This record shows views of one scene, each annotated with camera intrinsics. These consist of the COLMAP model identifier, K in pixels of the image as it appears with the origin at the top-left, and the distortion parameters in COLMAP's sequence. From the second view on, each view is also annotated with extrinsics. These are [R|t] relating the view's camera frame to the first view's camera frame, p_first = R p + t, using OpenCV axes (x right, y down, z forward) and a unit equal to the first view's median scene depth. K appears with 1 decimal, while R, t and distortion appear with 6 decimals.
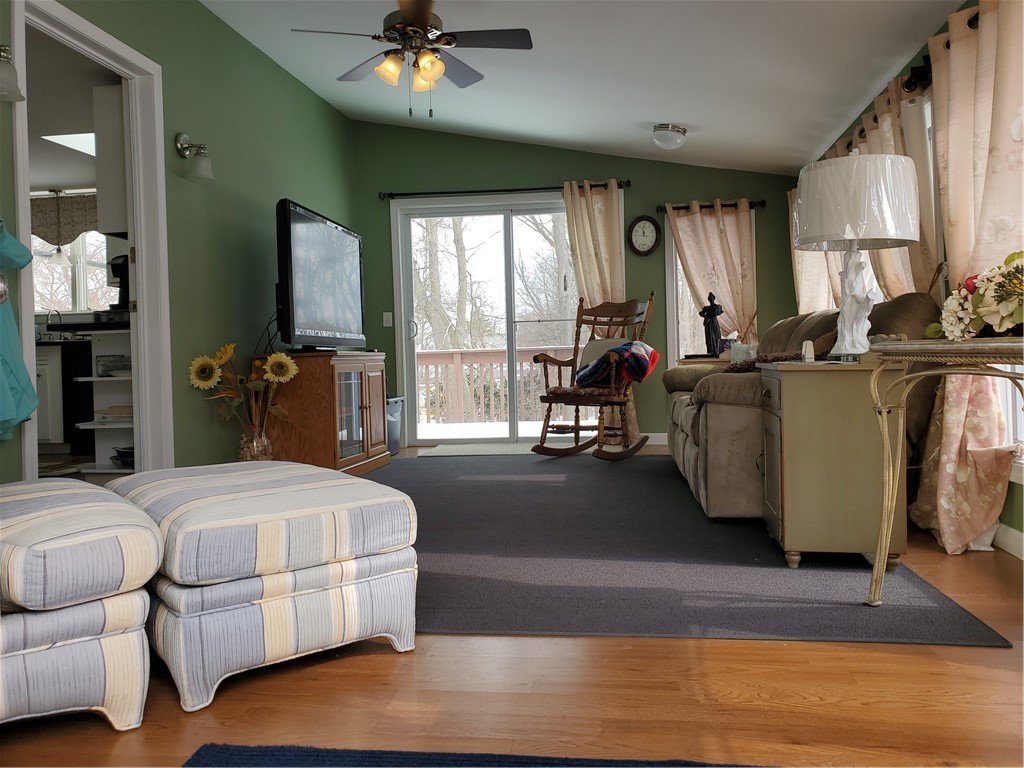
lens RADIAL K [[792.9, 0, 529.2], [0, 792.9, 365.6], [0, 0, 1]] dist [0.013447, 0.004817]
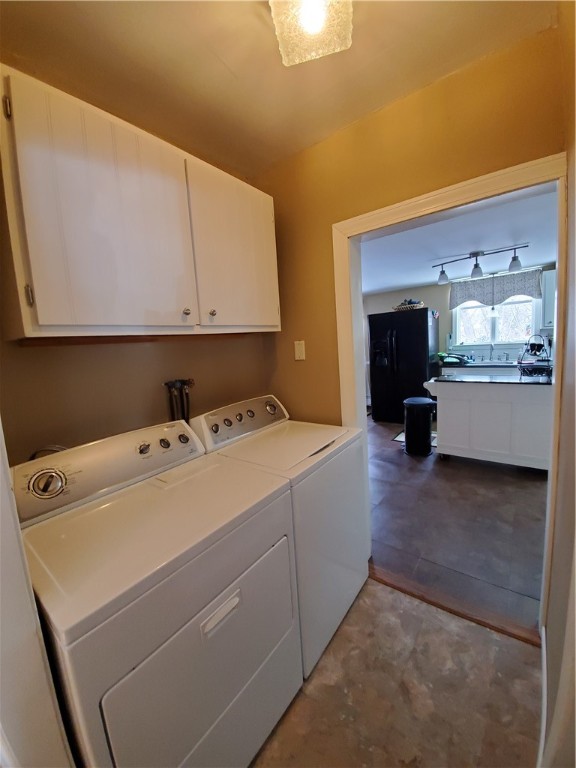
lens RADIAL K [[310.2, 0, 279.5], [0, 310.2, 377.8], [0, 0, 1]] dist [0.022602, -0.019679]
pose [[0.854006, 0.026655, -0.519581, -1.020095], [0.042878, 0.991683, 0.121351, -0.157233], [0.518494, -0.125913, 0.845760, 0.265101]]
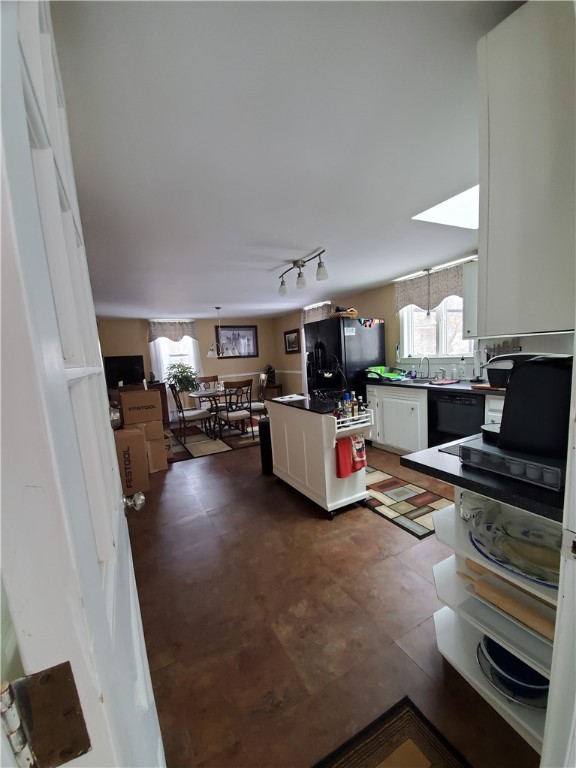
lens RADIAL K [[311.7, 0, 290.1], [0, 311.7, 396.7], [0, 0, 1]] dist [0.000129, -0.000018]
pose [[0.585338, 0.101844, -0.804367, -0.446845], [0.048091, 0.985972, 0.159833, -0.161549], [0.809362, -0.132239, 0.572229, 0.760053]]
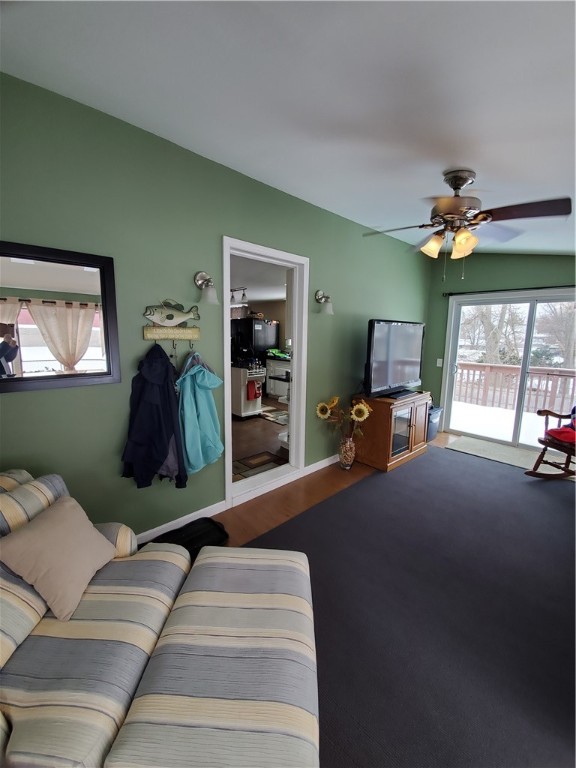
lens RADIAL K [[306.7, 0, 279.5], [0, 306.7, 379.2], [0, 0, 1]] dist [0.000156, -0.000076]
pose [[0.760834, 0.130166, -0.635758, -0.006140], [-0.039433, 0.987140, 0.154917, -0.181017], [0.647747, -0.092796, 0.756183, 0.332734]]
